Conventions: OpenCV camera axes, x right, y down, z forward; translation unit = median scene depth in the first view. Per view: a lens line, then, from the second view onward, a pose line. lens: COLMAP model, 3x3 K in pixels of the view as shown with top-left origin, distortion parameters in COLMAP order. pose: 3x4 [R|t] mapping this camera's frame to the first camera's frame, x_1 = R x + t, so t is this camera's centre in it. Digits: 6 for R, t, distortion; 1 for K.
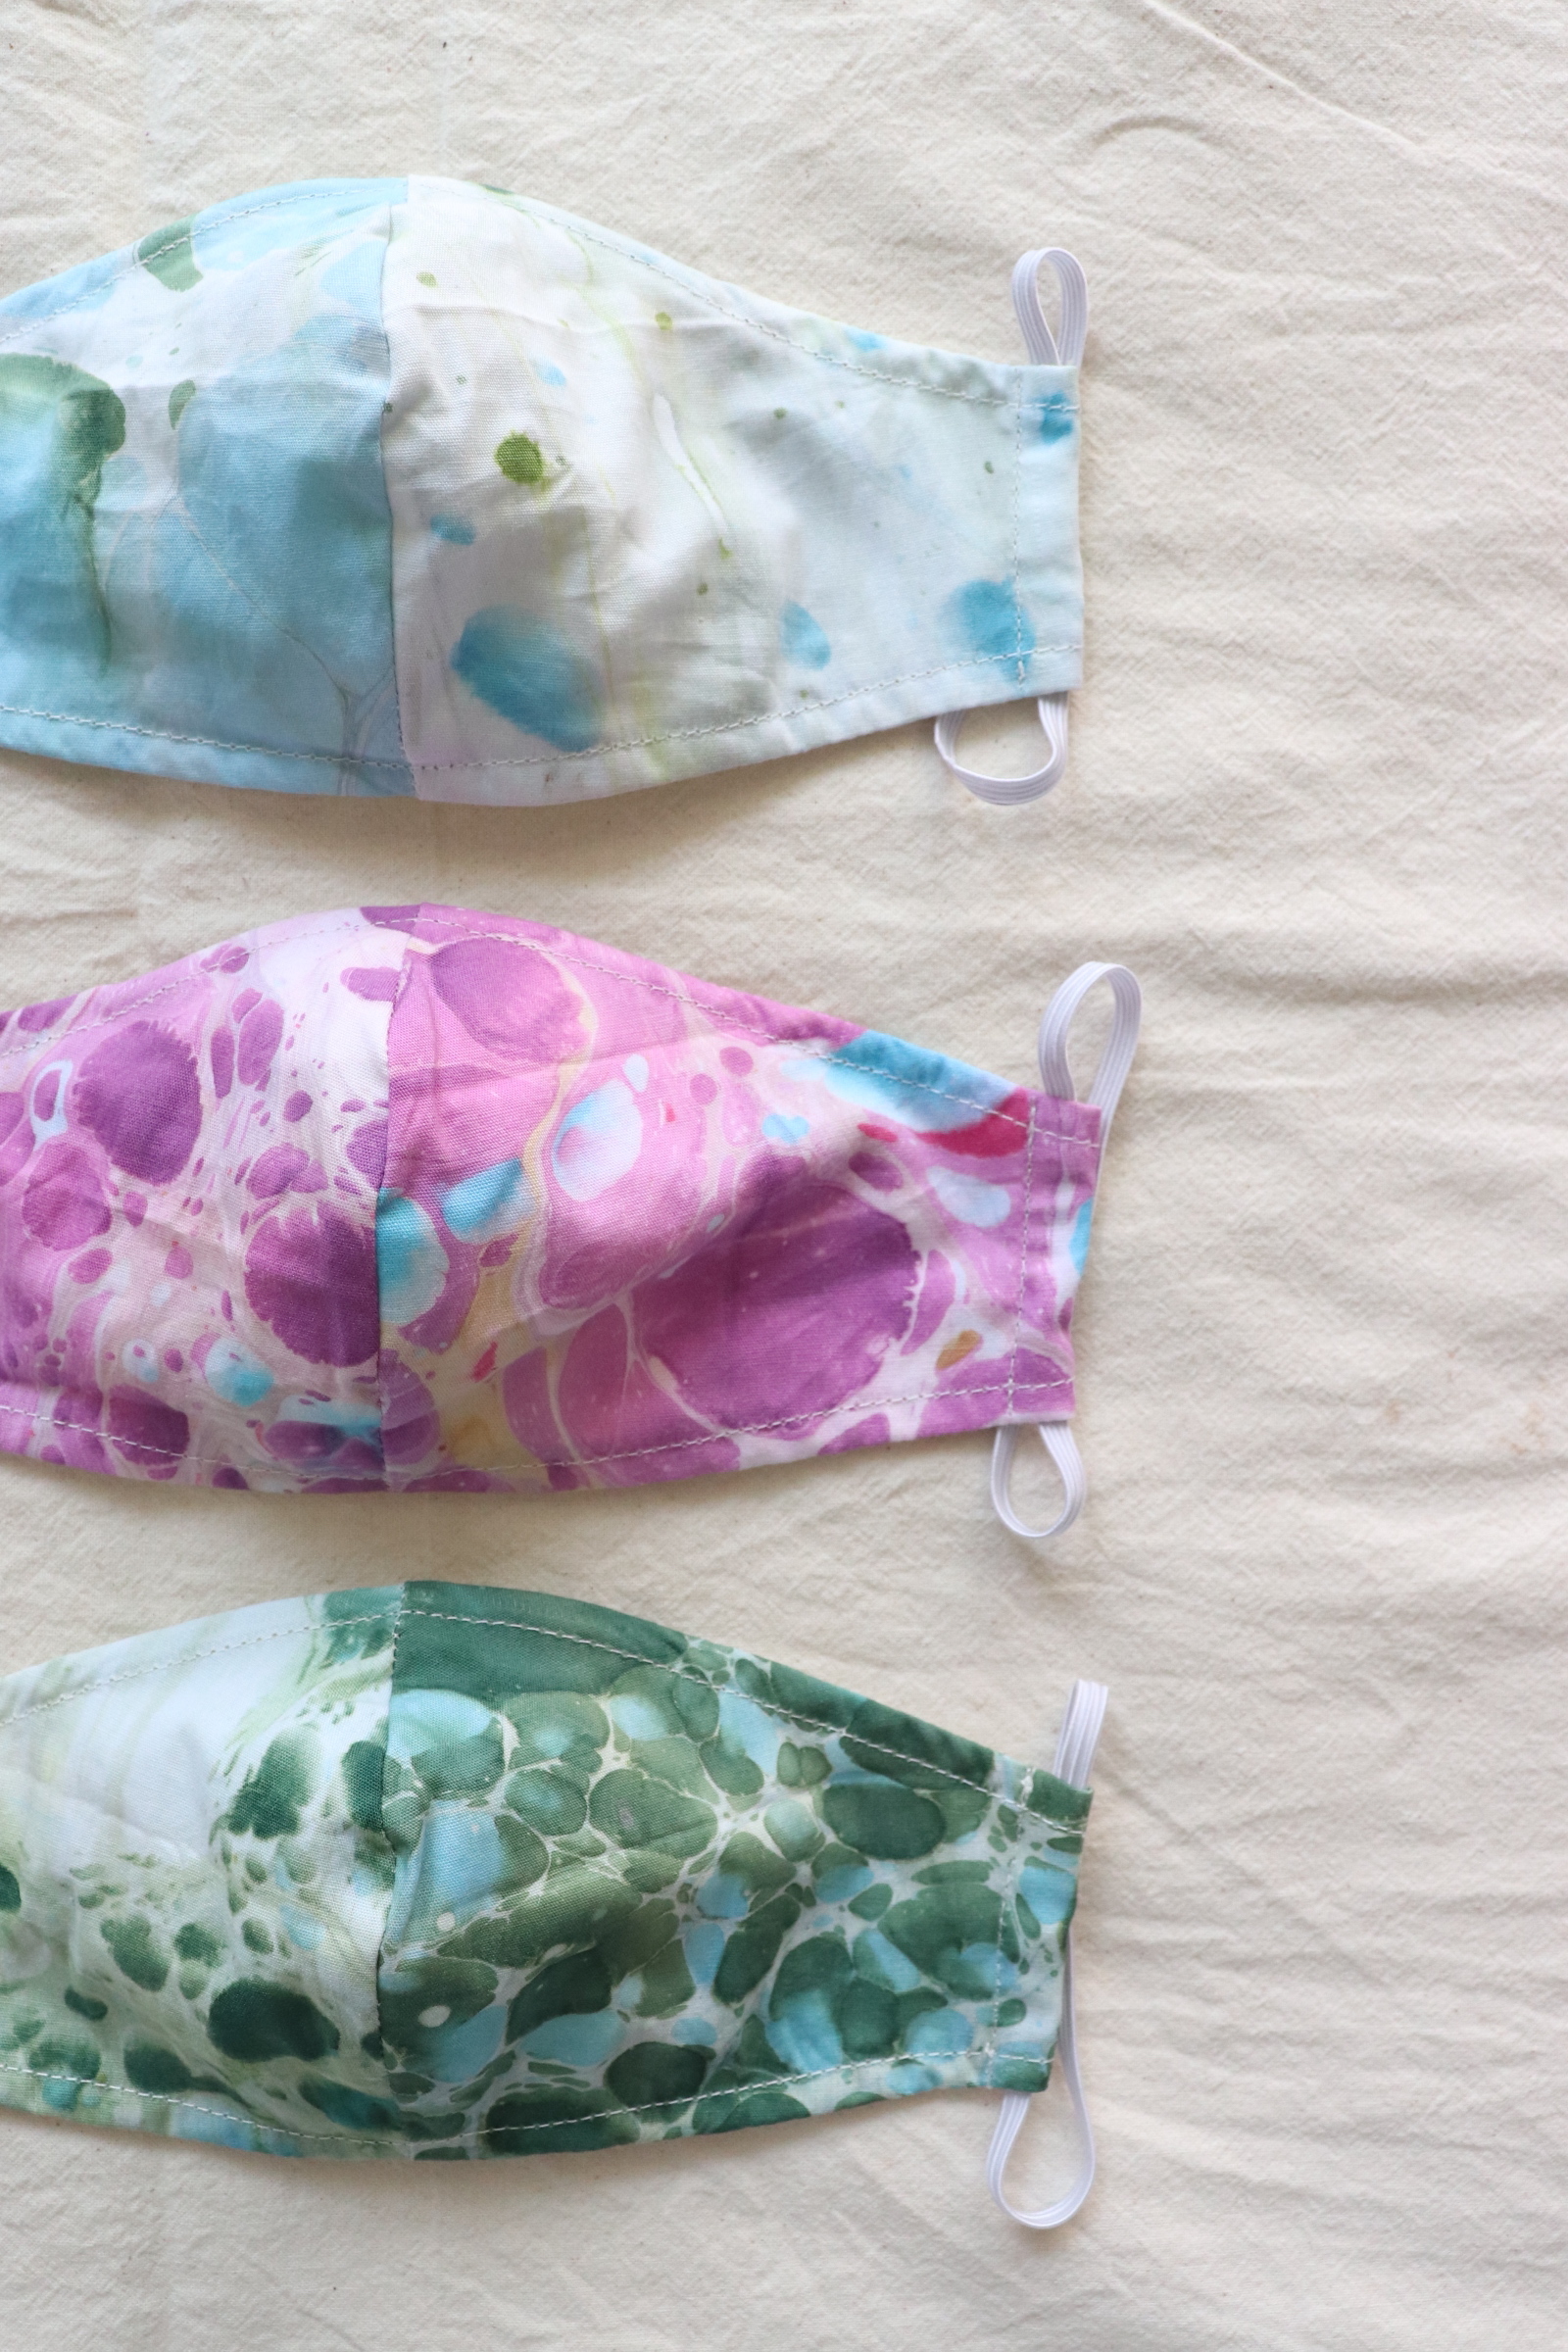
lens RADIAL K [[2067.6, 0, 807.4], [0, 2067.6, 1159.0], [0, 0, 1]] dist [-0.159286, 0.143827]
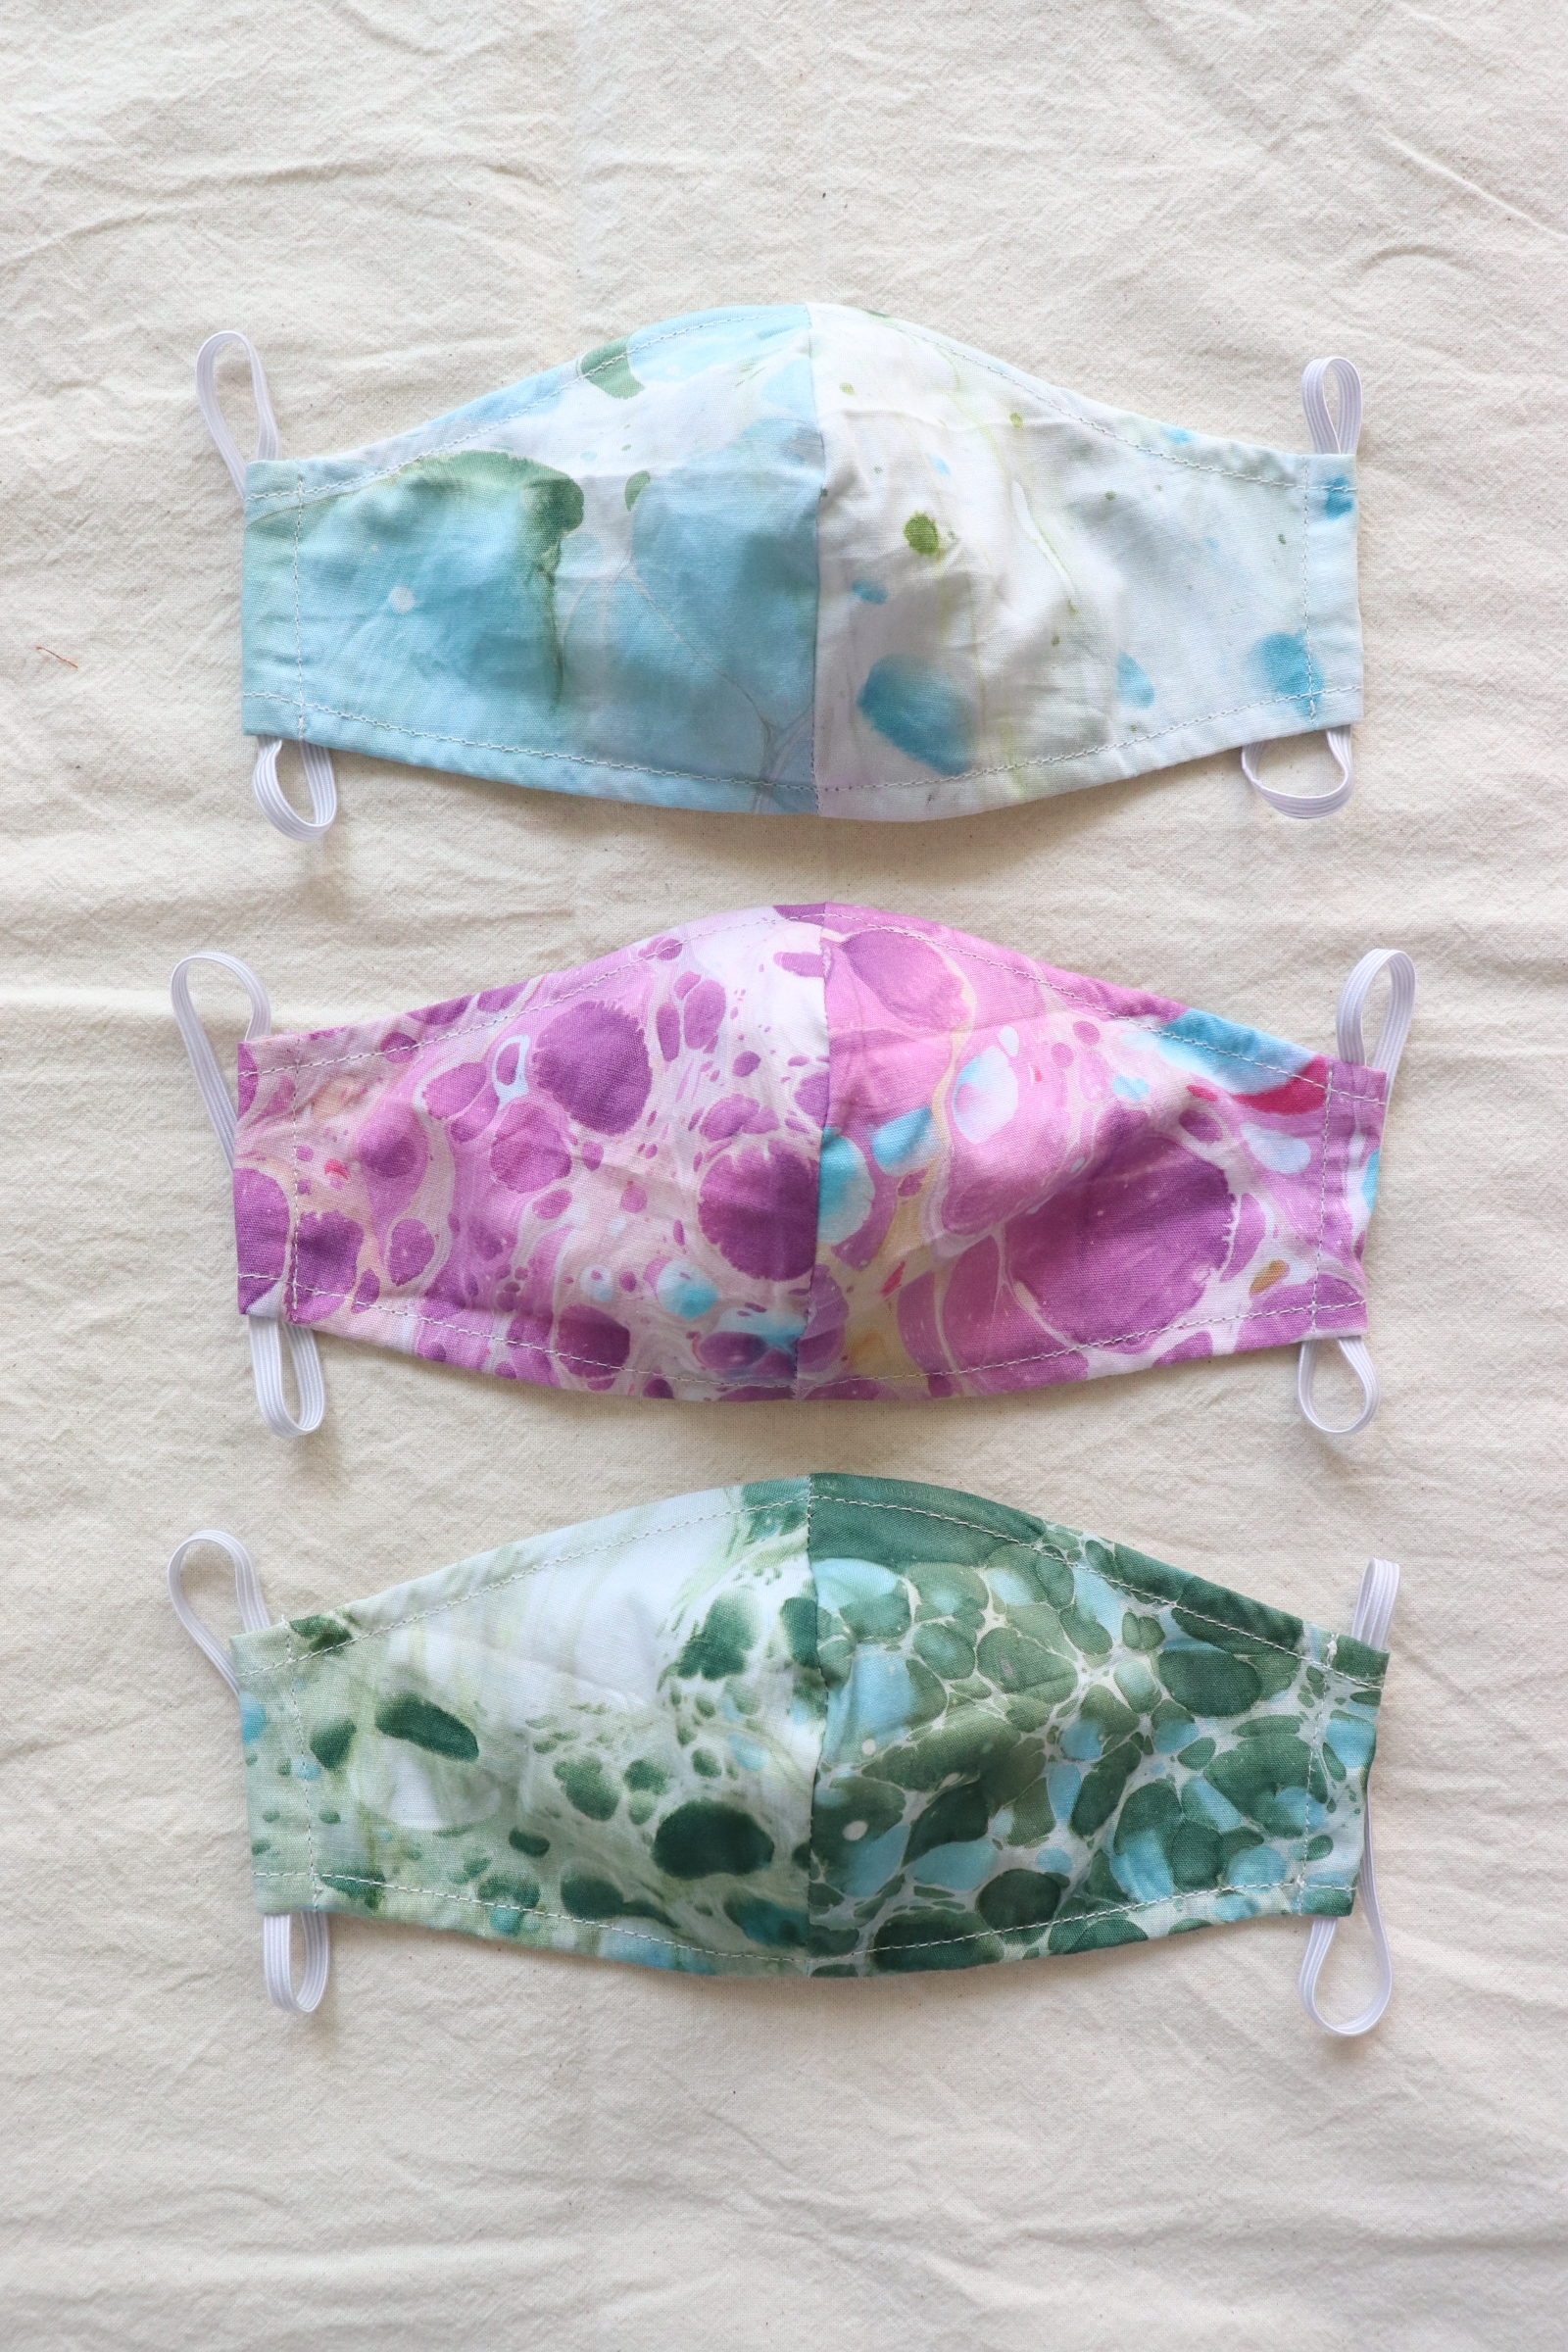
lens RADIAL K [[2067.6, 0, 807.4], [0, 2067.6, 1159.0], [0, 0, 1]] dist [-0.159286, 0.143827]
pose [[0.999206, -0.007970, -0.039028, -0.147648], [0.006569, 0.999334, -0.035896, 0.066521], [0.039288, 0.035612, 0.998593, -0.192245]]
